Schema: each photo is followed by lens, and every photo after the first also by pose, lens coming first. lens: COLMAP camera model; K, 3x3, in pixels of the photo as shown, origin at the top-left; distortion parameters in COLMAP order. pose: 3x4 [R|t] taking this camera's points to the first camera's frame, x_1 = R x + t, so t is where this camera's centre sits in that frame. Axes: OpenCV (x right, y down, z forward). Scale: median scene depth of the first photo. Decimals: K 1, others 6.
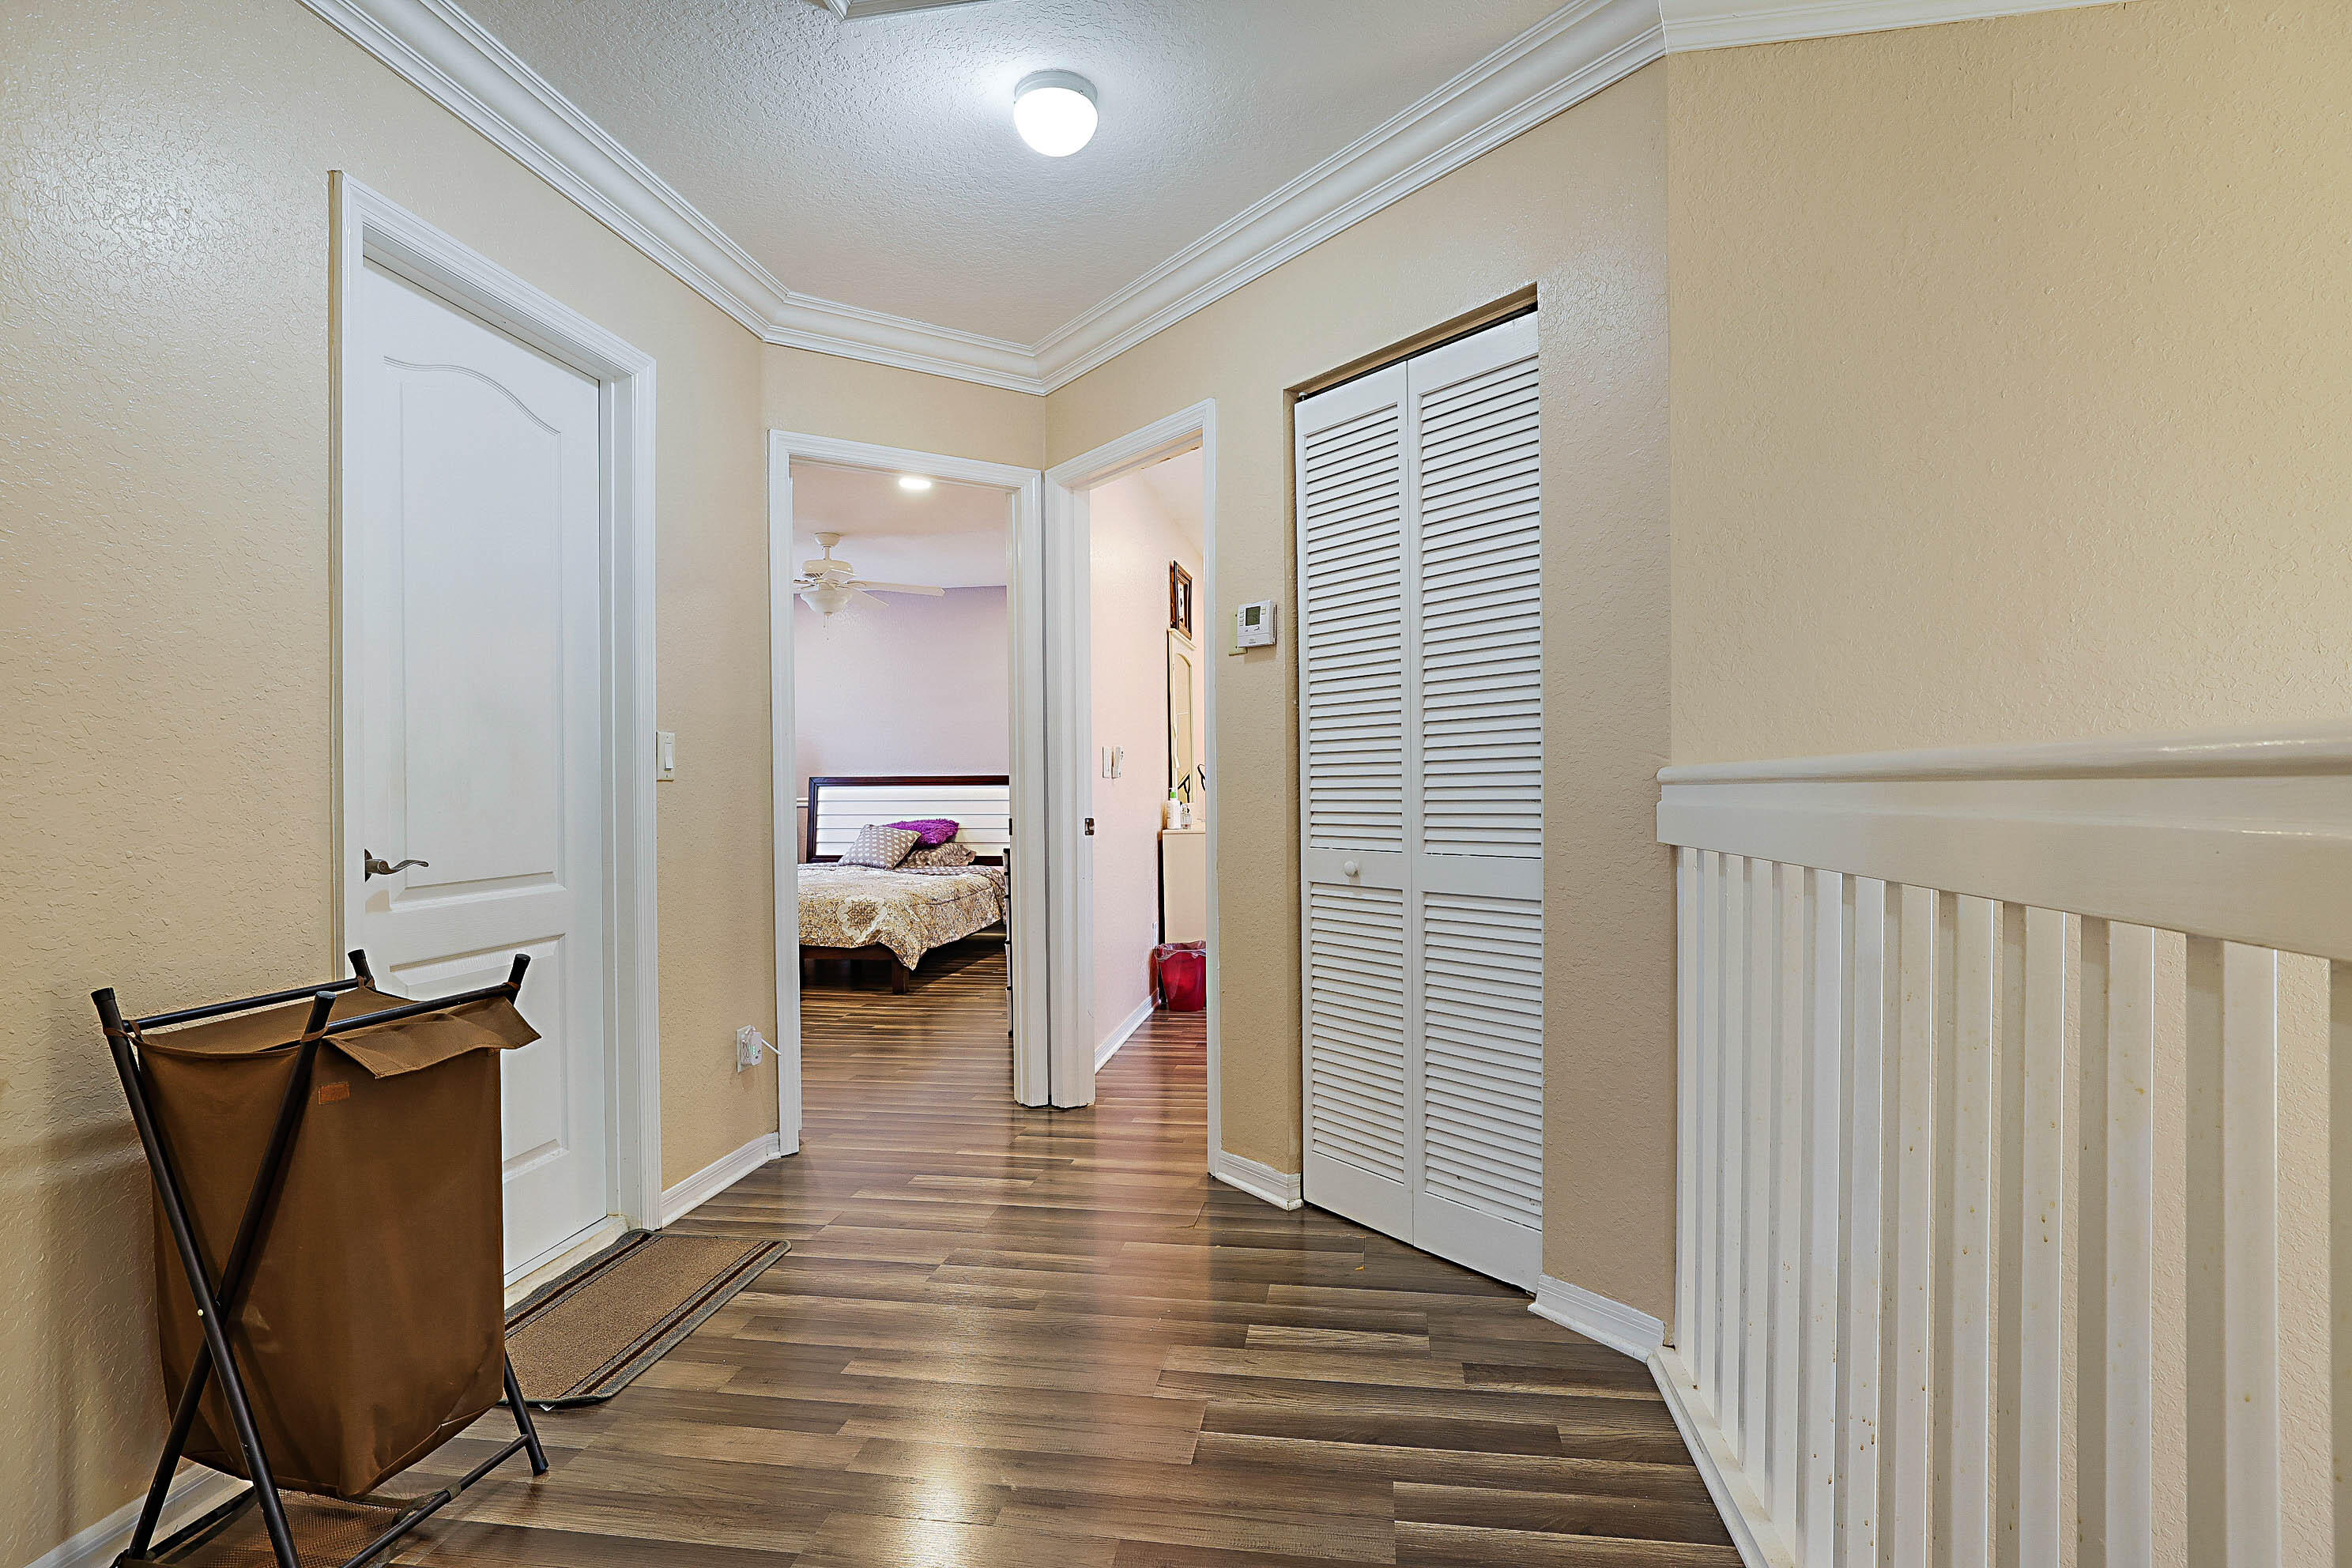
lens RADIAL K [[1167.0, 0, 1181.3], [0, 1167.0, 785.7], [0, 0, 1]] dist [-0.040306, 0.027399]
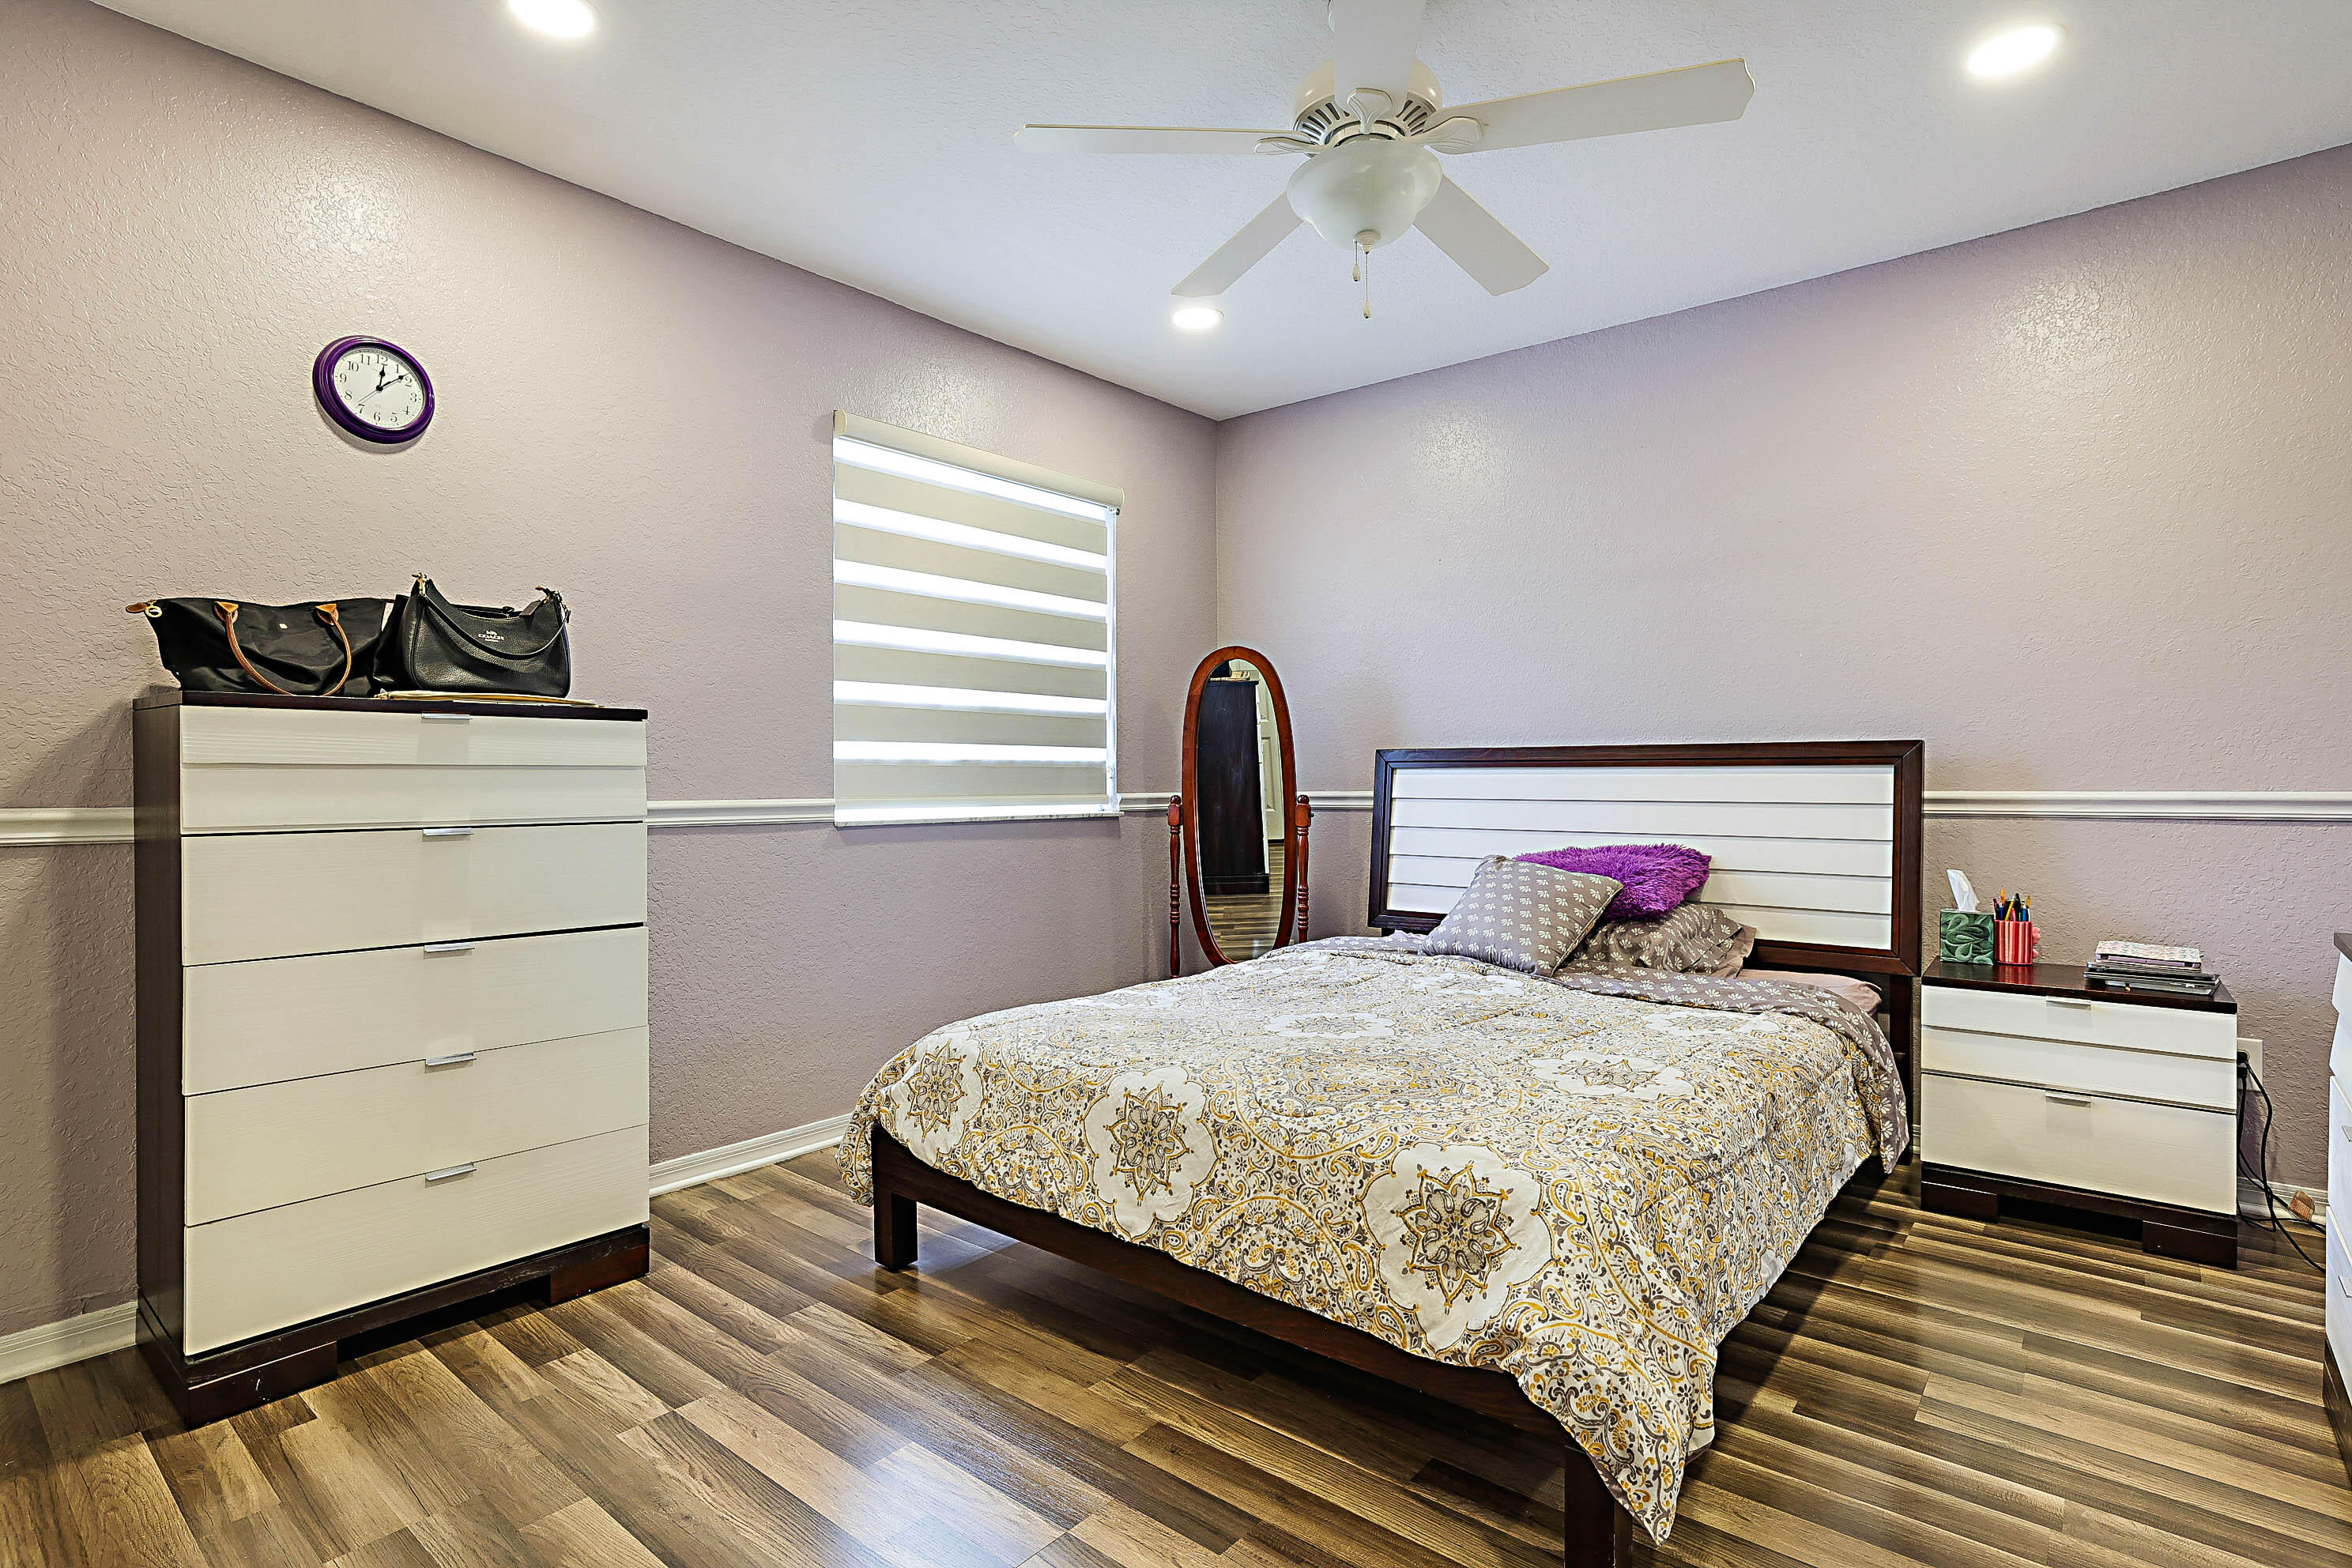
lens RADIAL K [[1167.0, 0, 1181.3], [0, 1167.0, 785.7], [0, 0, 1]] dist [-0.040306, 0.027399]
pose [[0.860461, 0.010043, -0.509417, -0.149538], [-0.005464, 0.999930, 0.010484, 0.003486], [0.509487, -0.006238, 0.860456, 0.571665]]
